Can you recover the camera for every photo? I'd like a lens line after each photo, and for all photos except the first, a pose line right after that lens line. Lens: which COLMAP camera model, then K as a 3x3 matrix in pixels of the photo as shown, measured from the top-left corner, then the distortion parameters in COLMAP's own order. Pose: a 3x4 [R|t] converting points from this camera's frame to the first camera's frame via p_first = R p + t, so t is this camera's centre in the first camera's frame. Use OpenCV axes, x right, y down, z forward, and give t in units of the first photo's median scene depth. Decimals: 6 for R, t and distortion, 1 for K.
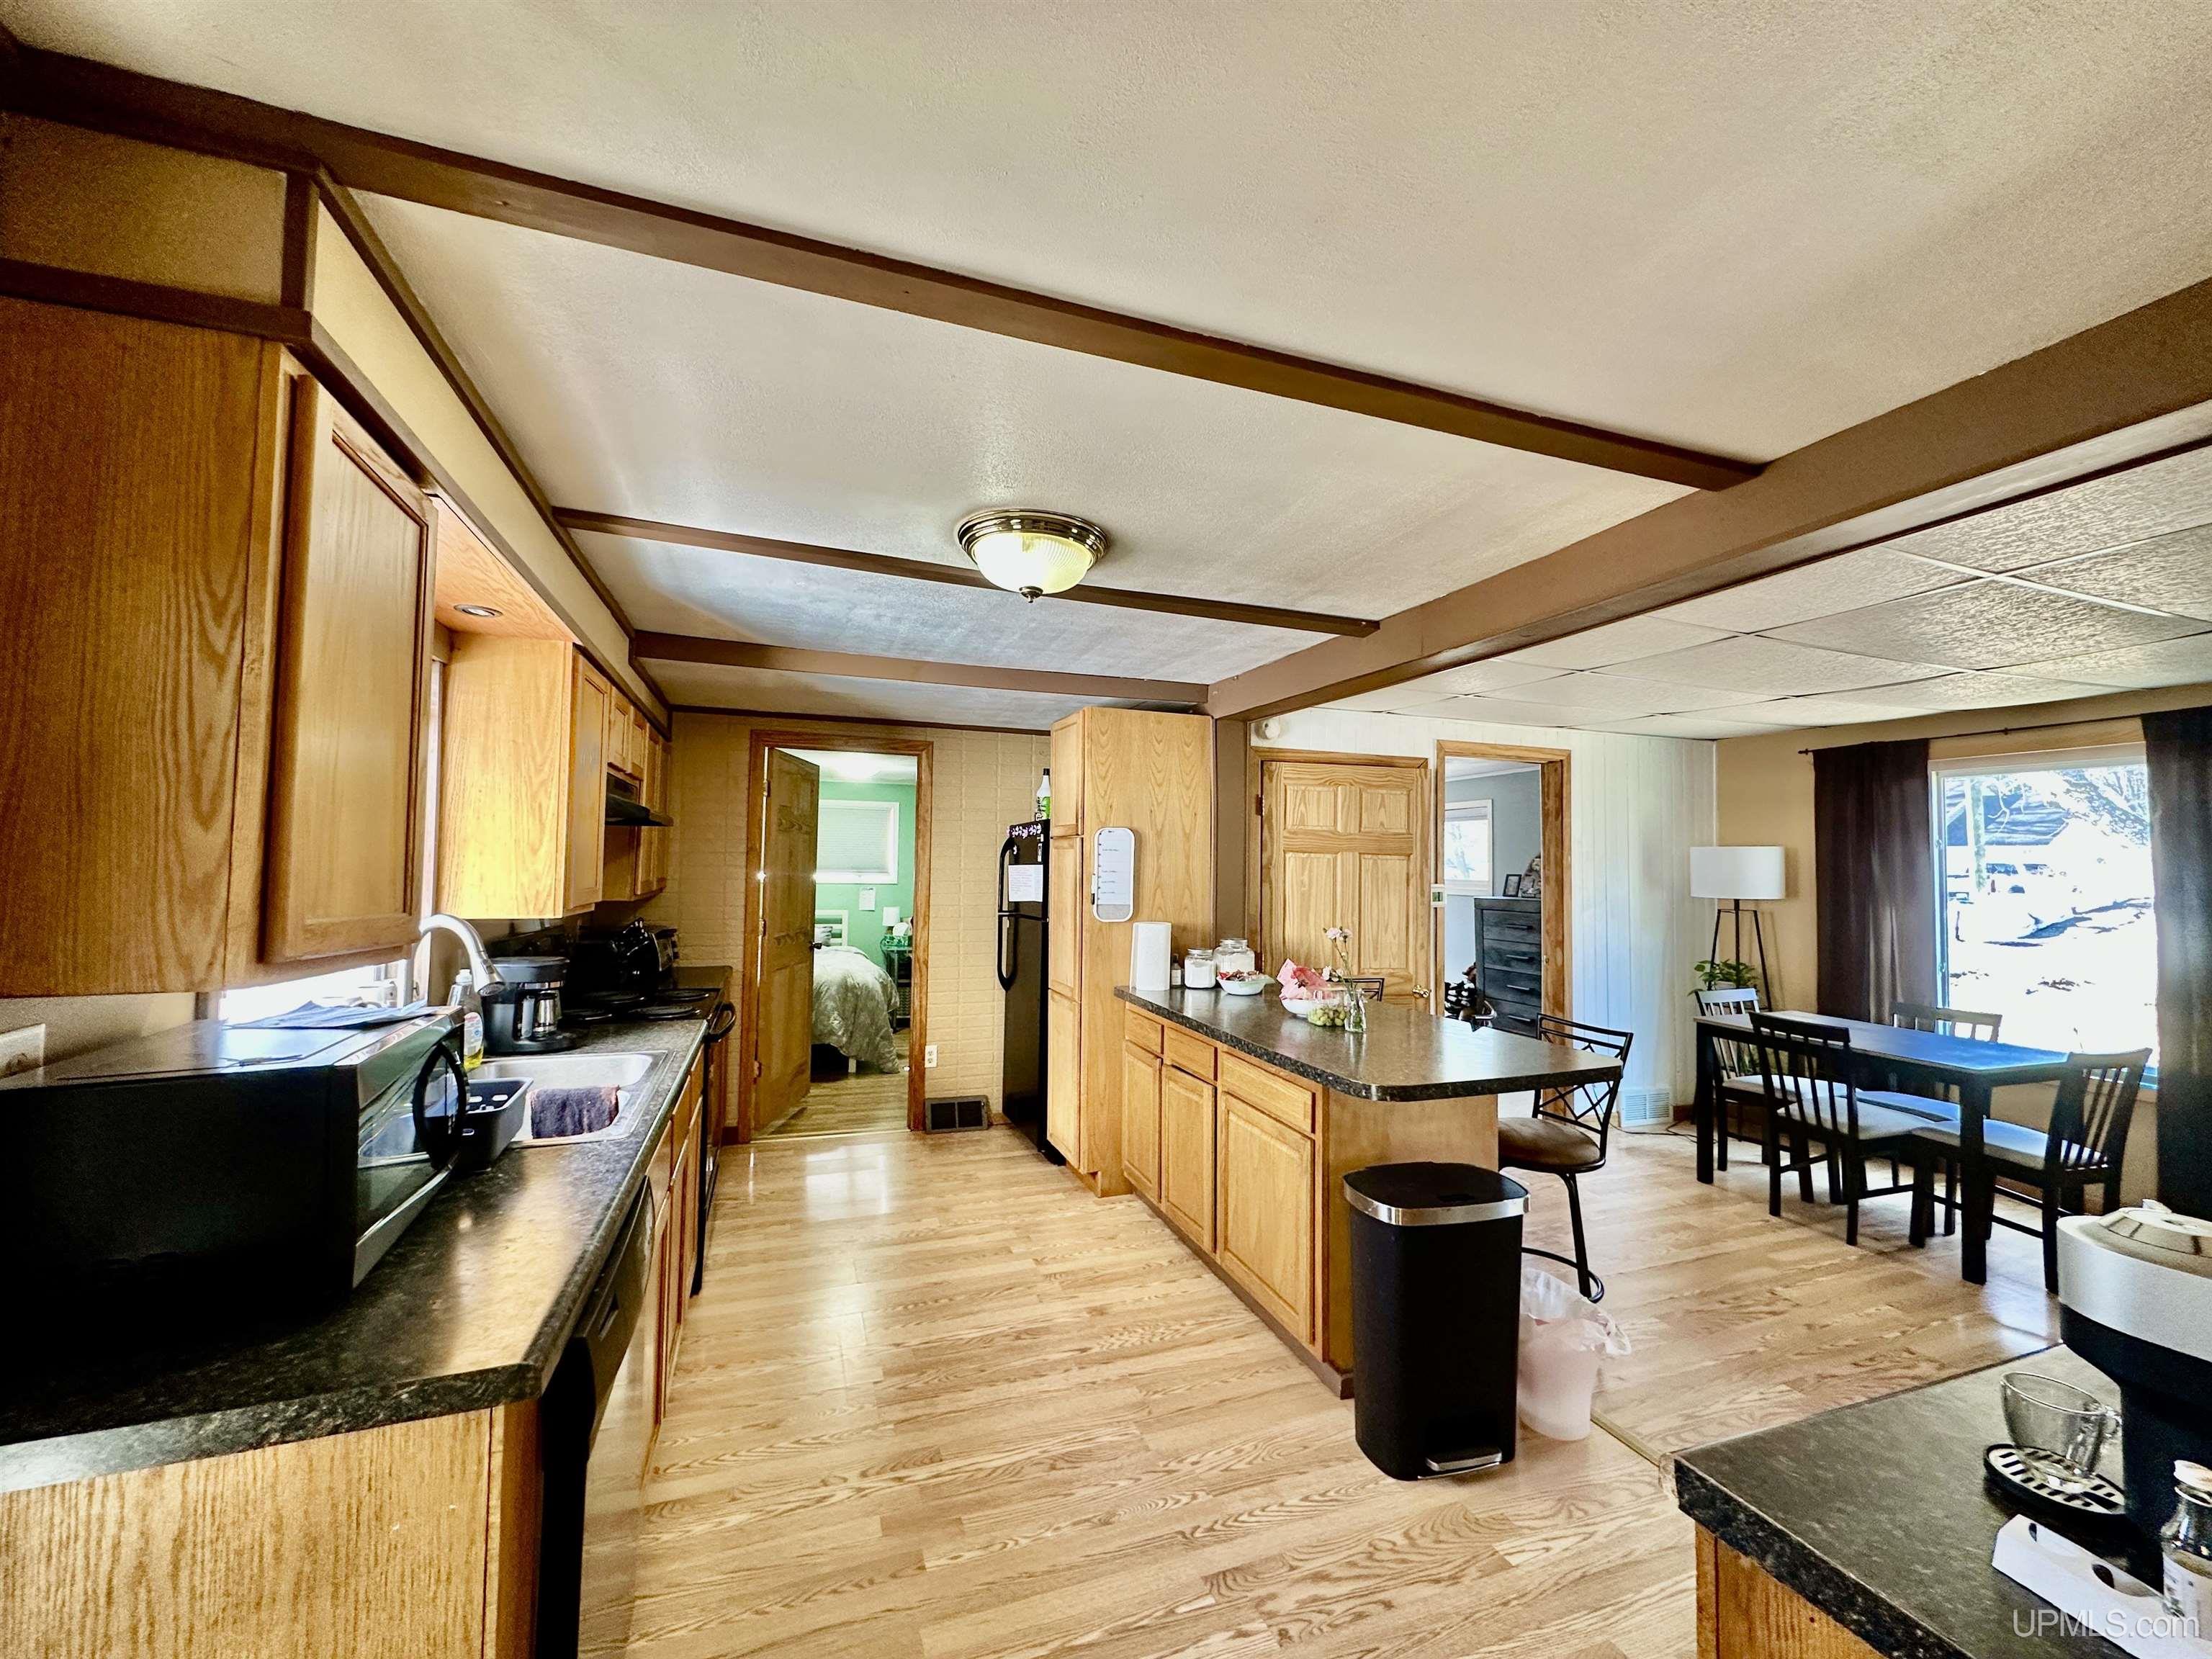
lens RADIAL K [[880.6, 0, 1104.5], [0, 880.6, 830.0], [0, 0, 1]] dist [-0.004005, 0.000721]
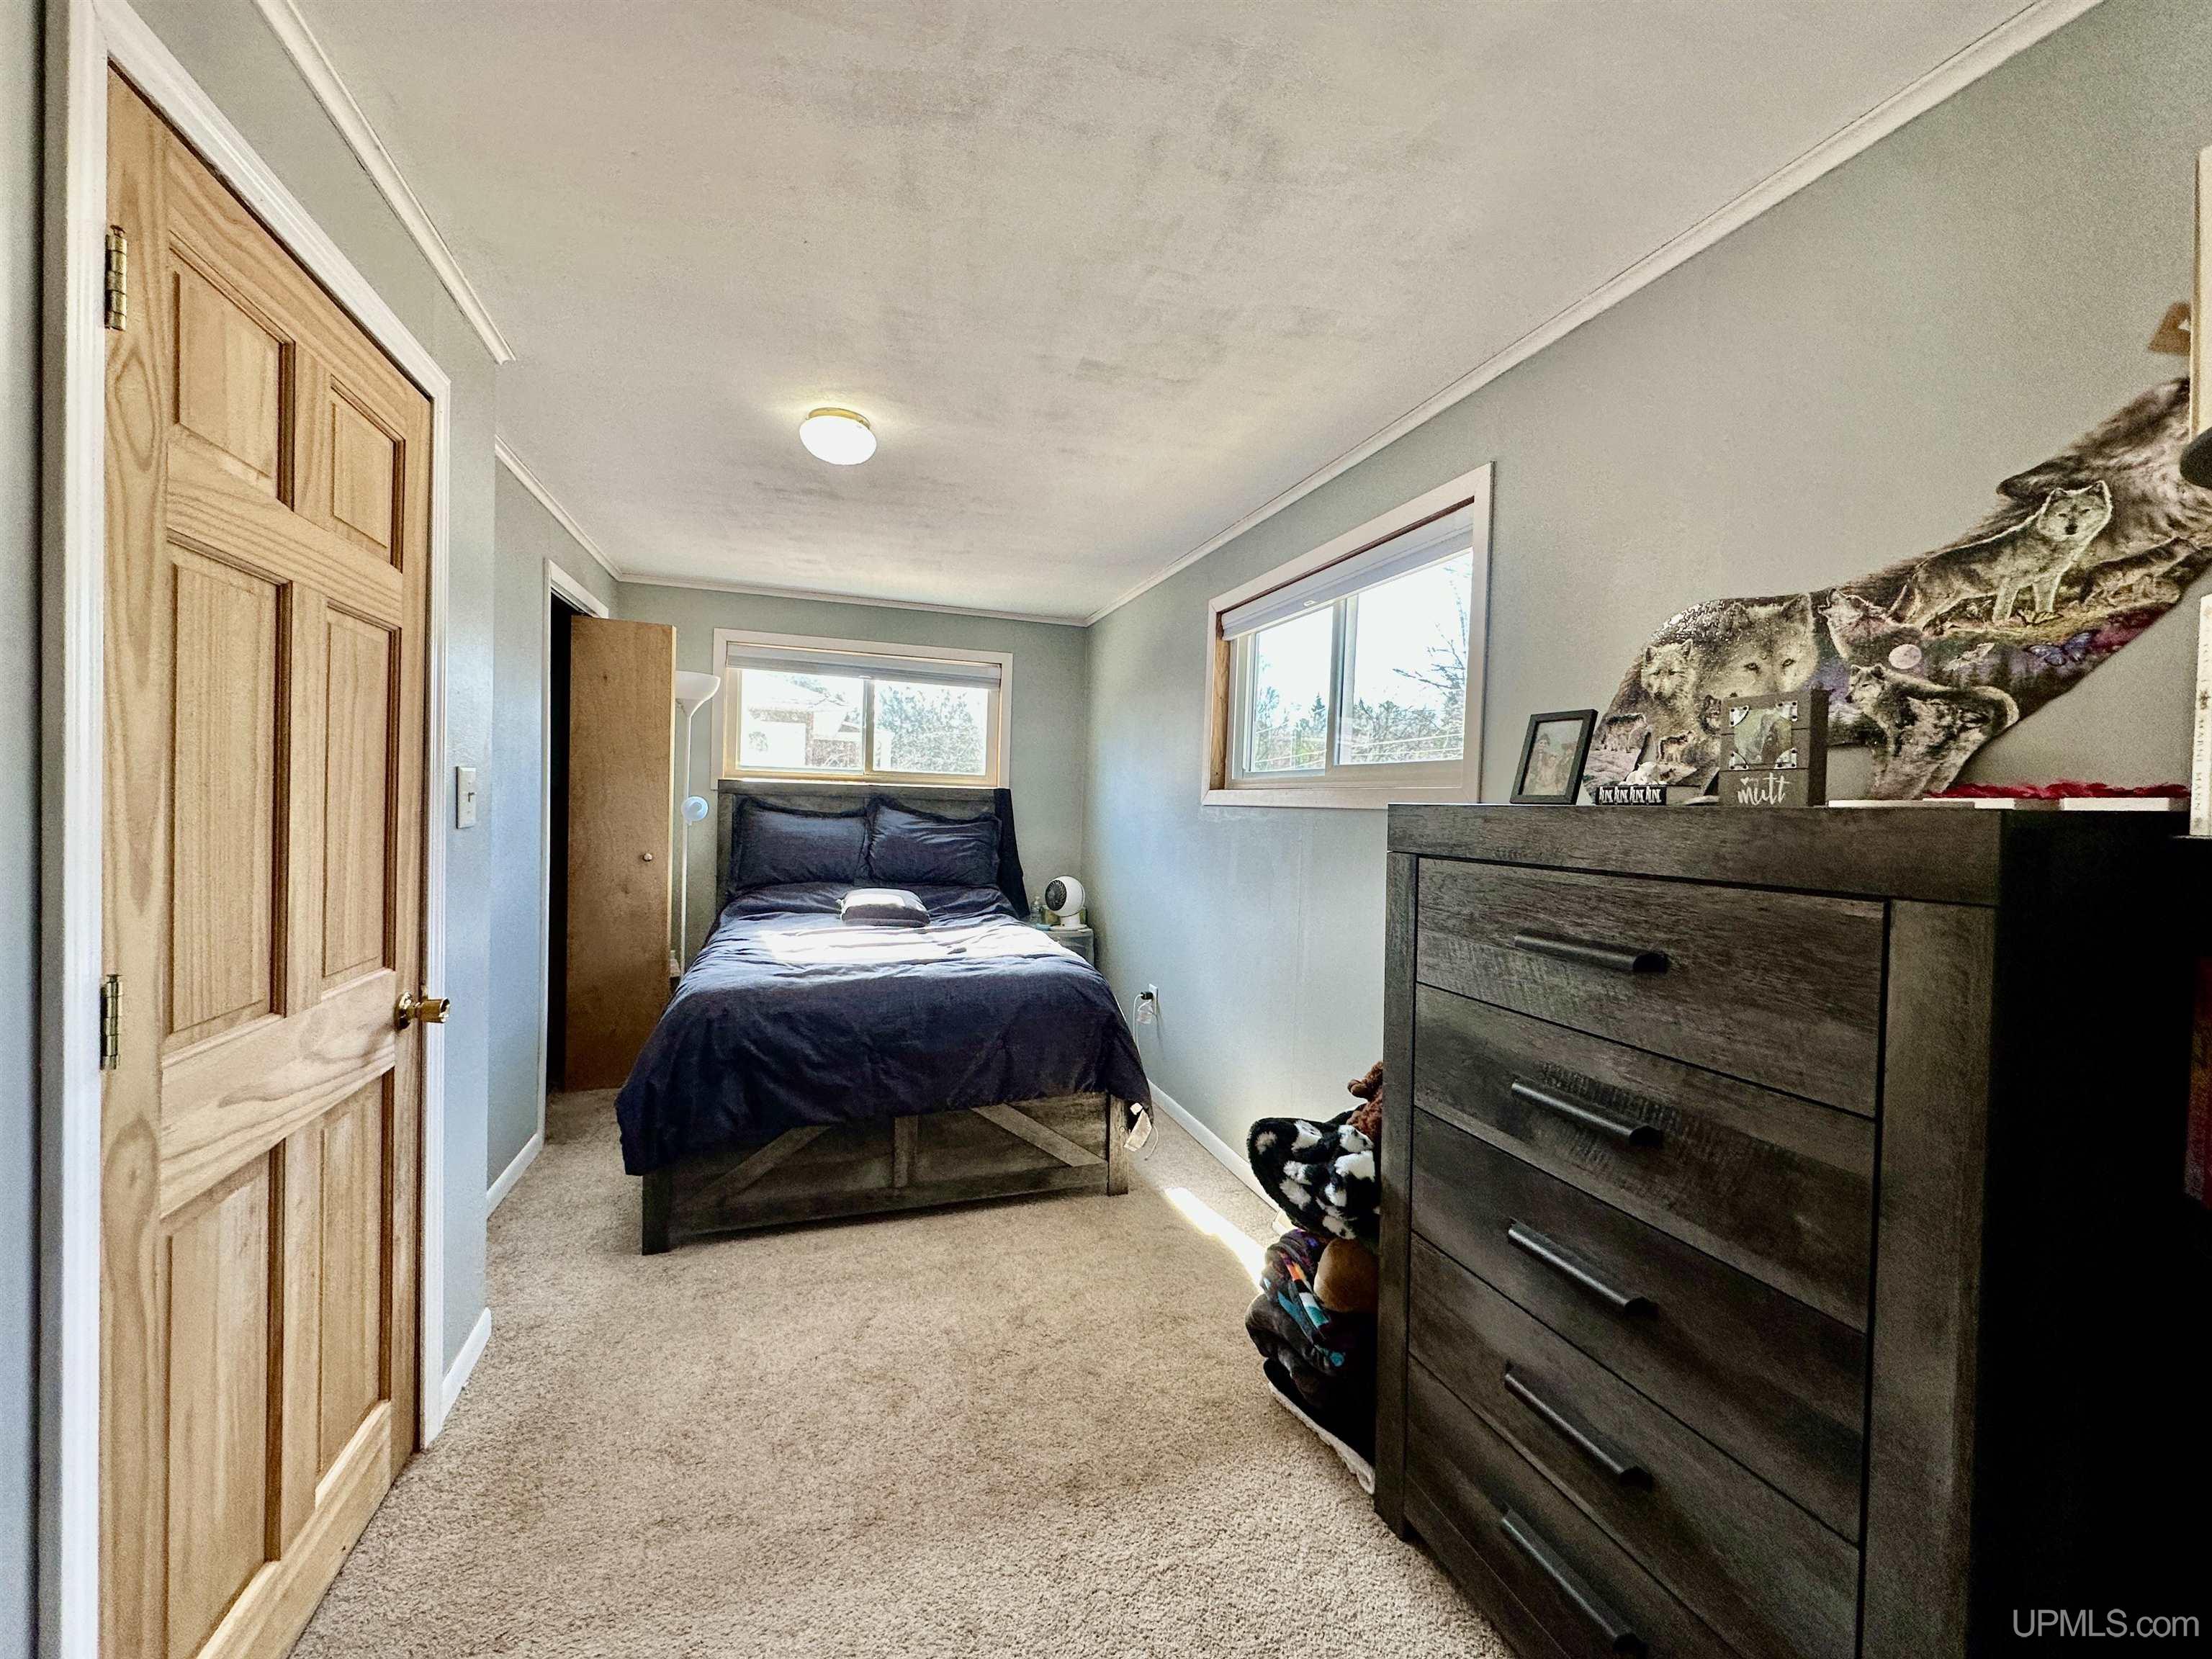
lens RADIAL K [[880.6, 0, 1103.3], [0, 880.6, 829.5], [0, 0, 1]] dist [-0.004005, 0.000721]
pose [[0.999504, 0.020277, -0.024108, 0.581680], [-0.018620, 0.997575, 0.067061, 0.114657], [0.025410, -0.066579, 0.997458, 1.268869]]
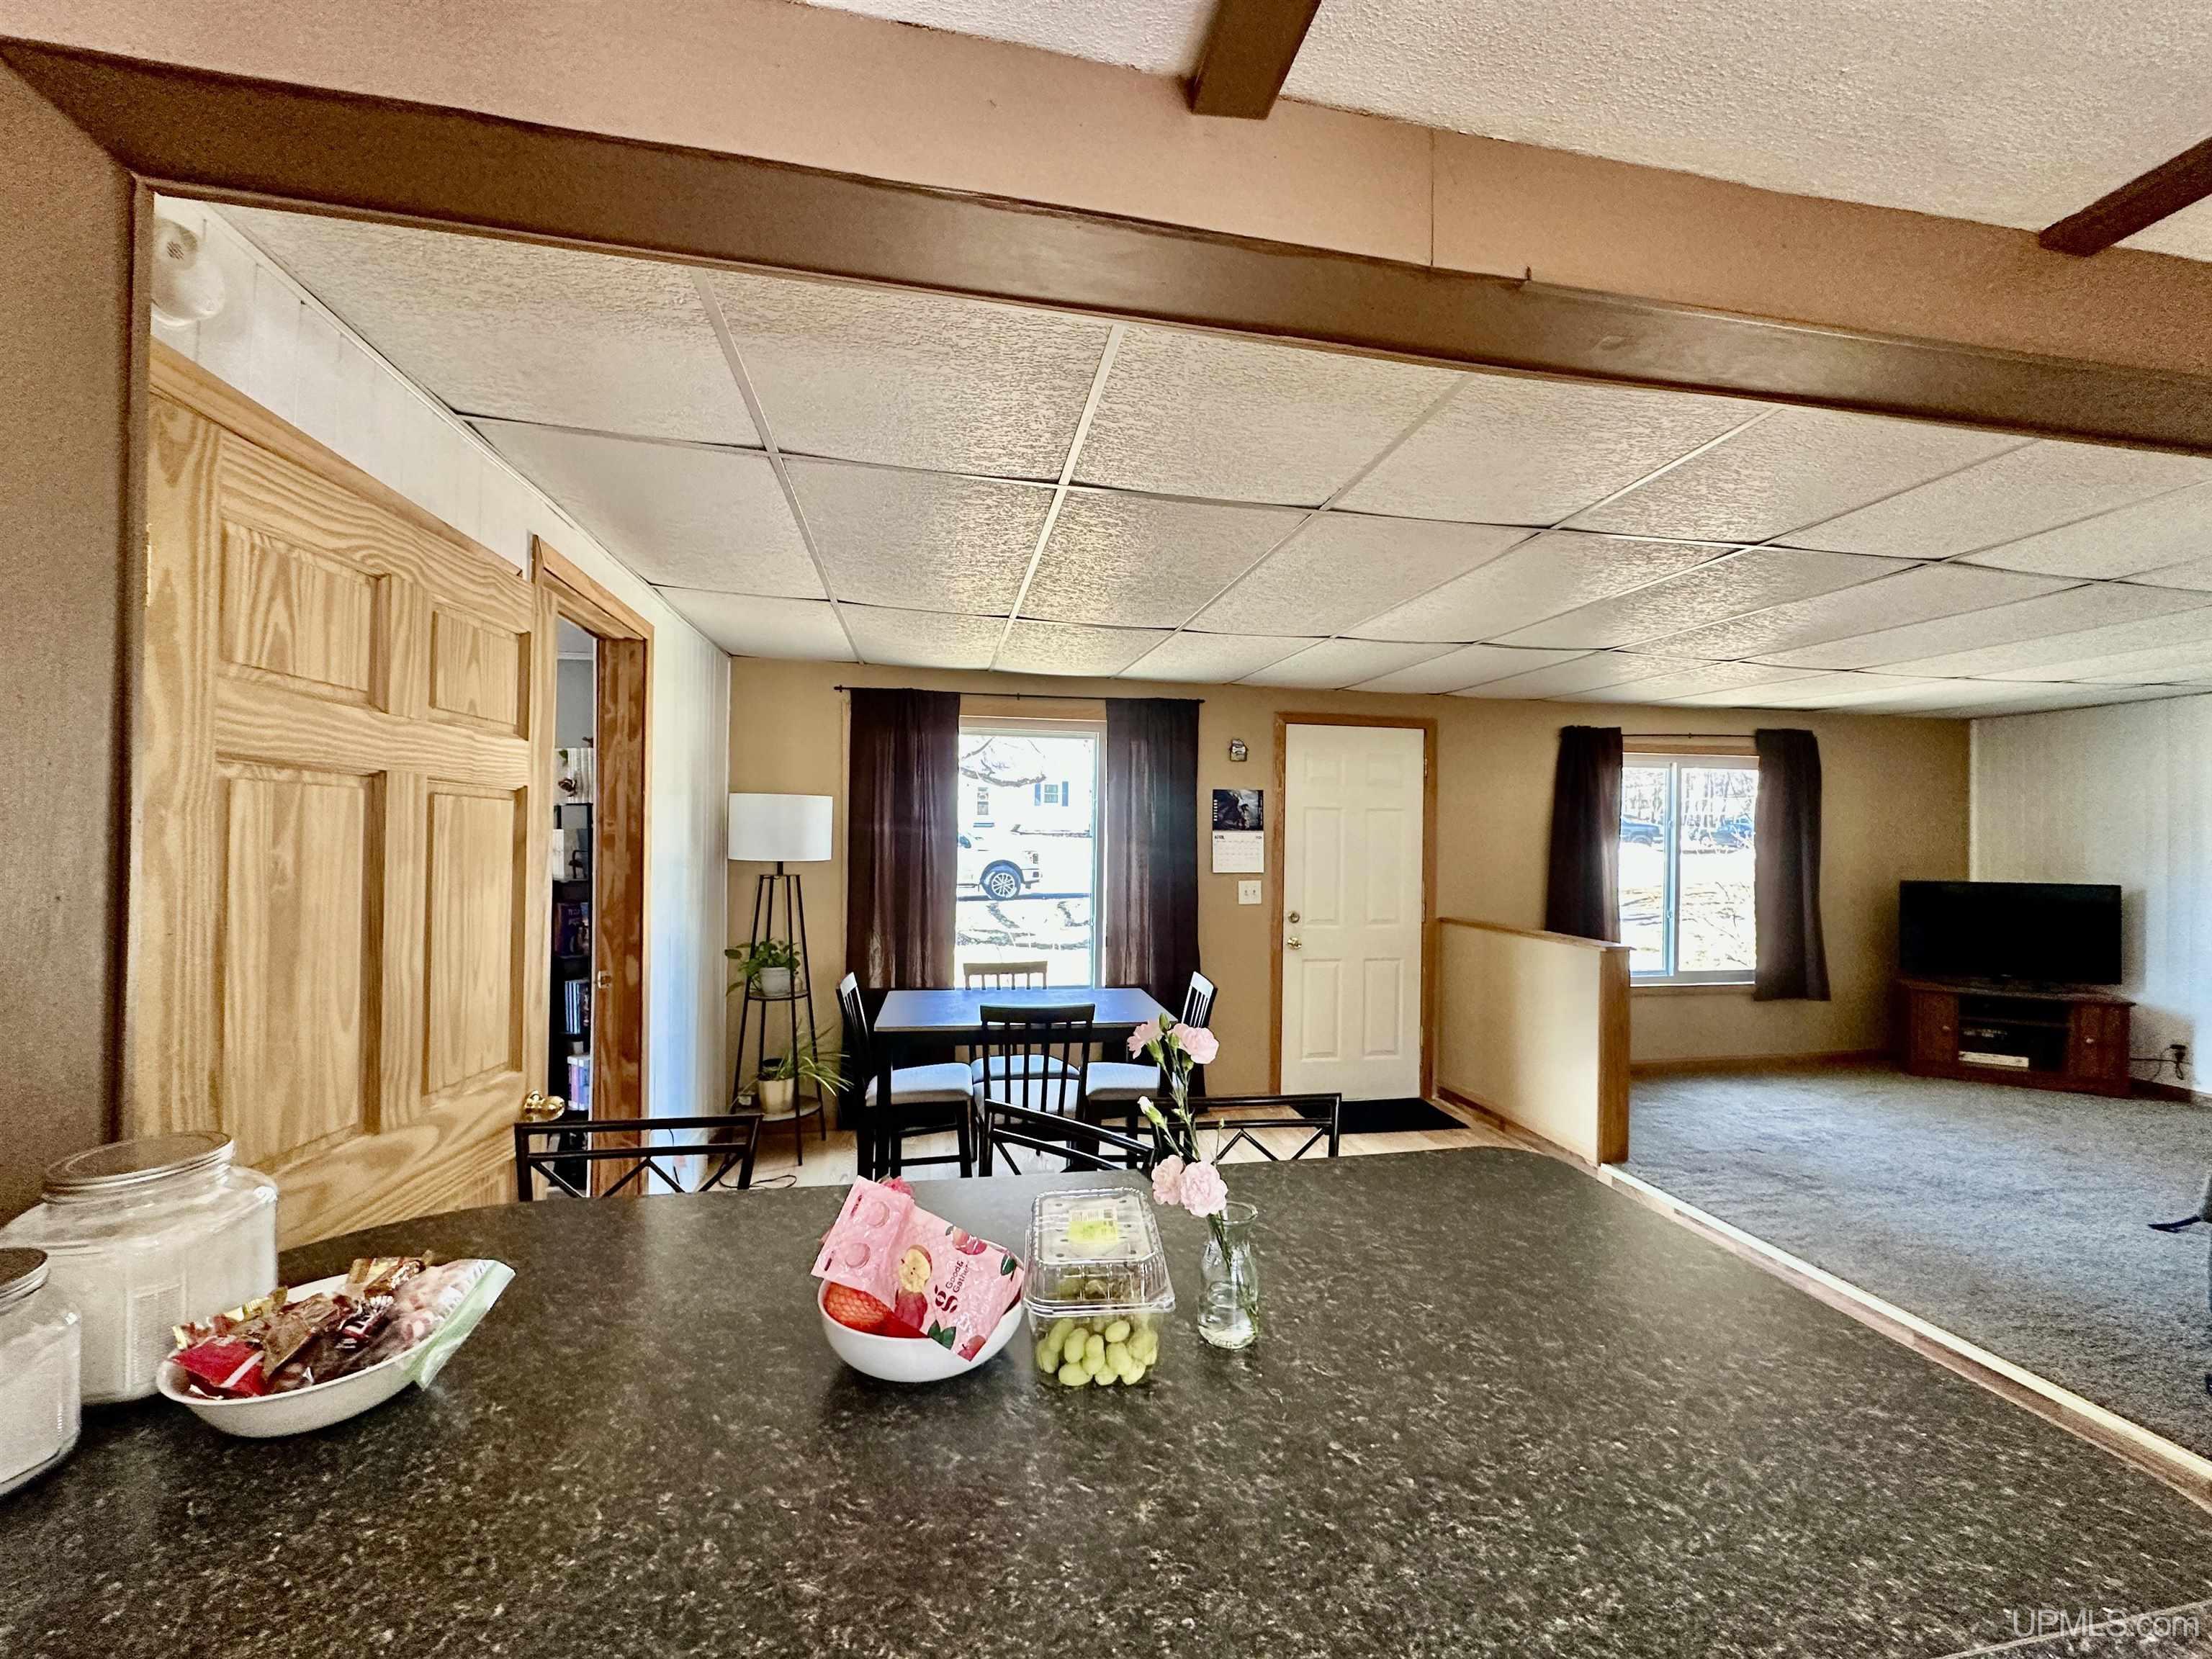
lens RADIAL K [[880.6, 0, 1107.2], [0, 880.6, 829.2], [0, 0, 1]] dist [-0.004005, 0.000721]
pose [[0.153017, -0.005182, 0.988210, -0.025170], [-0.047979, 0.998768, 0.012667, 0.032146], [-0.987058, -0.049352, 0.152580, 0.738606]]
